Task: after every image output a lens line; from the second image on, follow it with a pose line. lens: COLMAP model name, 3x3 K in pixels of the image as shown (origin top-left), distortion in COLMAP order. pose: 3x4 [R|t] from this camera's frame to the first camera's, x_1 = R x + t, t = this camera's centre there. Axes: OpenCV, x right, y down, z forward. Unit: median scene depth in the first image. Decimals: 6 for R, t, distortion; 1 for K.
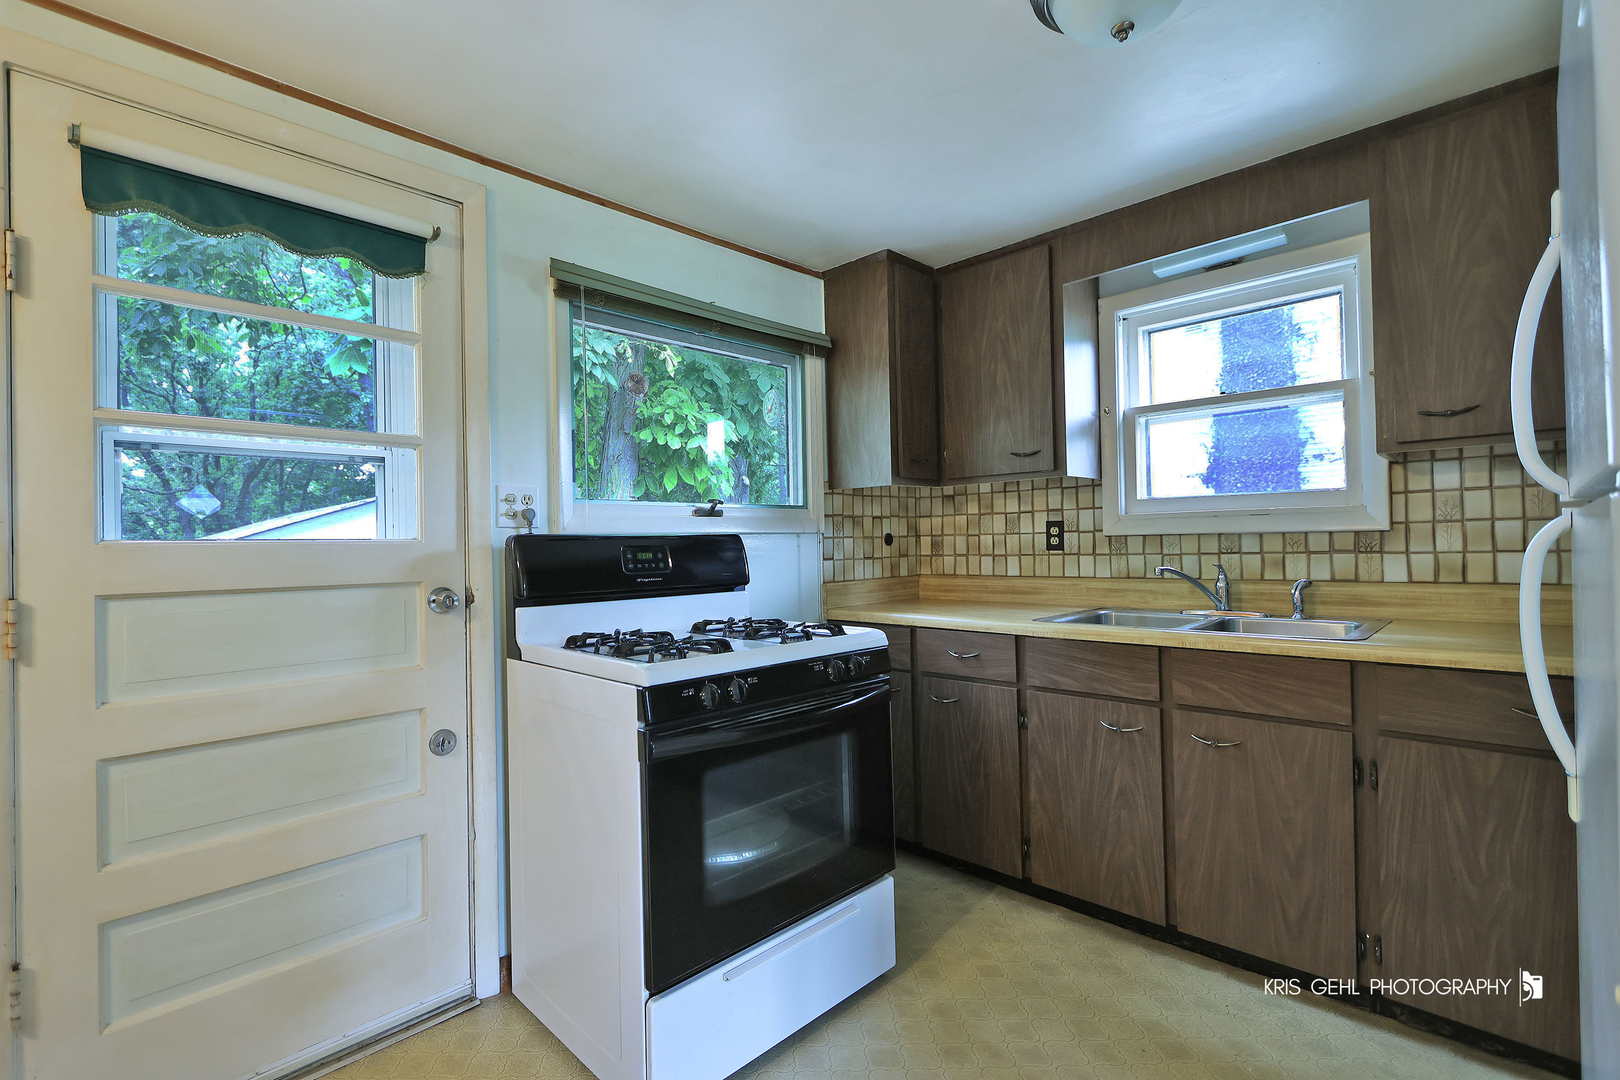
lens RADIAL K [[737.3, 0, 800.7], [0, 737.3, 537.6], [0, 0, 1]] dist [0.005781, 0.000515]
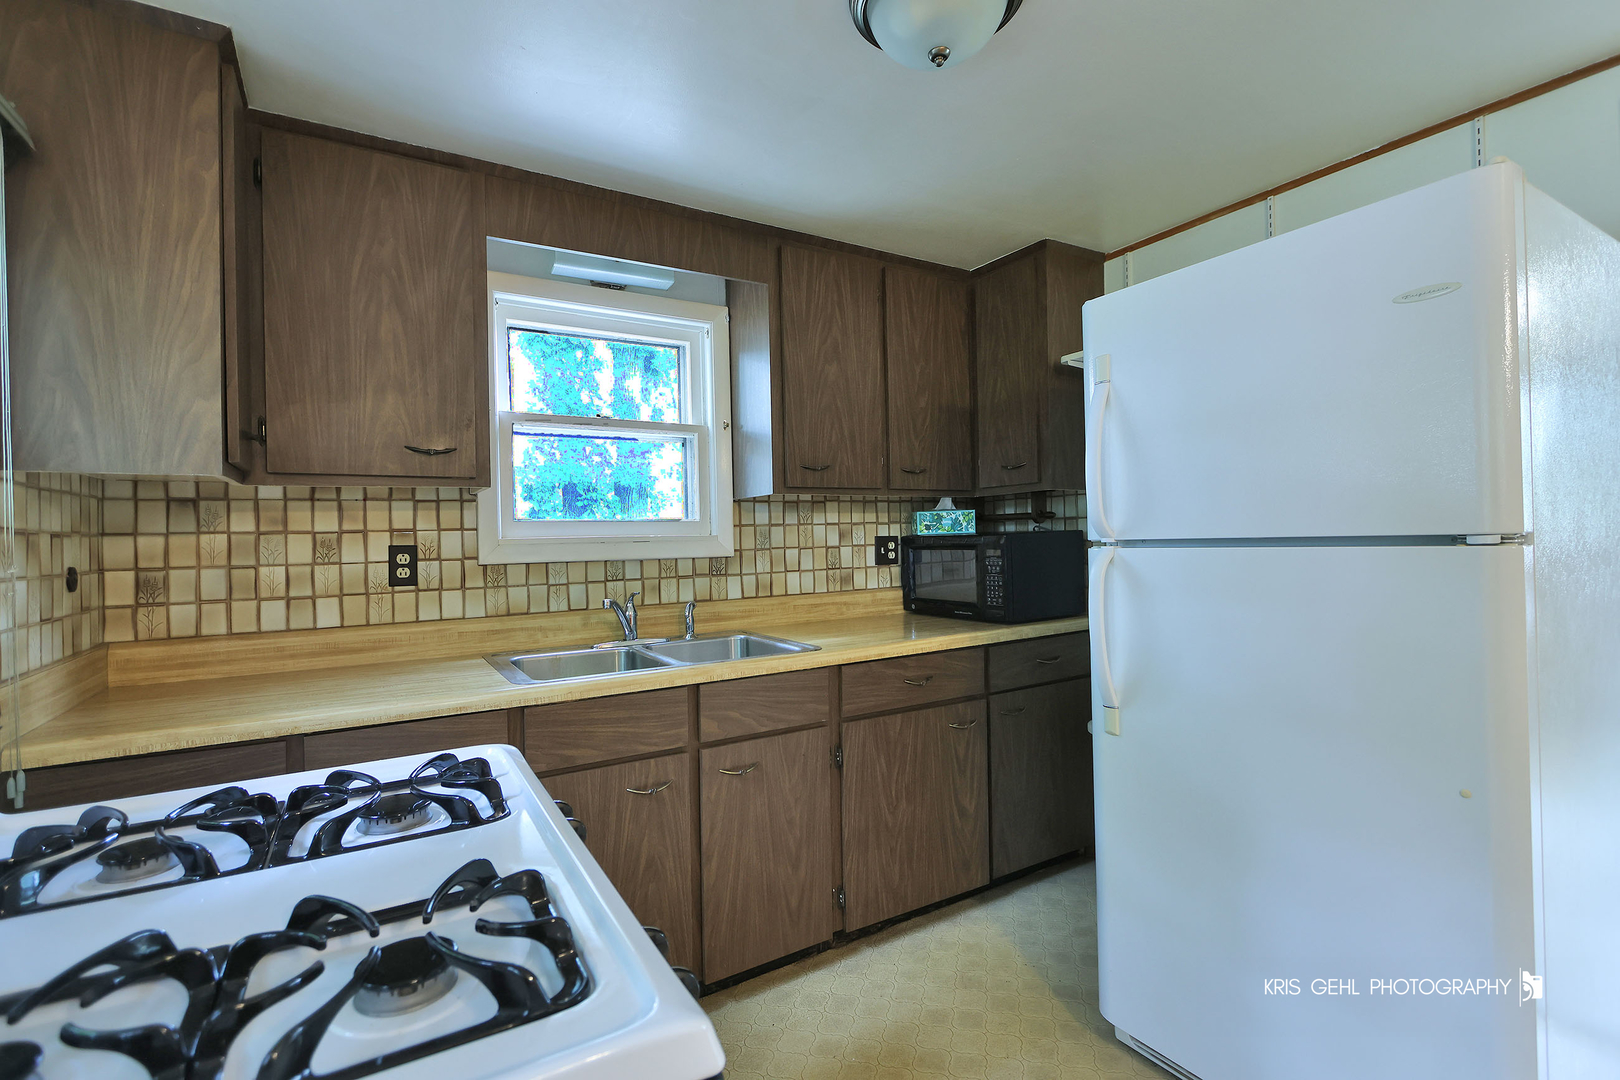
lens RADIAL K [[737.3, 0, 806.2], [0, 737.3, 540.2], [0, 0, 1]] dist [0.005781, 0.000515]
pose [[0.260106, 0.013782, 0.965482, -0.264892], [0.010385, 0.999800, -0.017070, -0.011564], [-0.965524, 0.014467, 0.259911, 0.443952]]
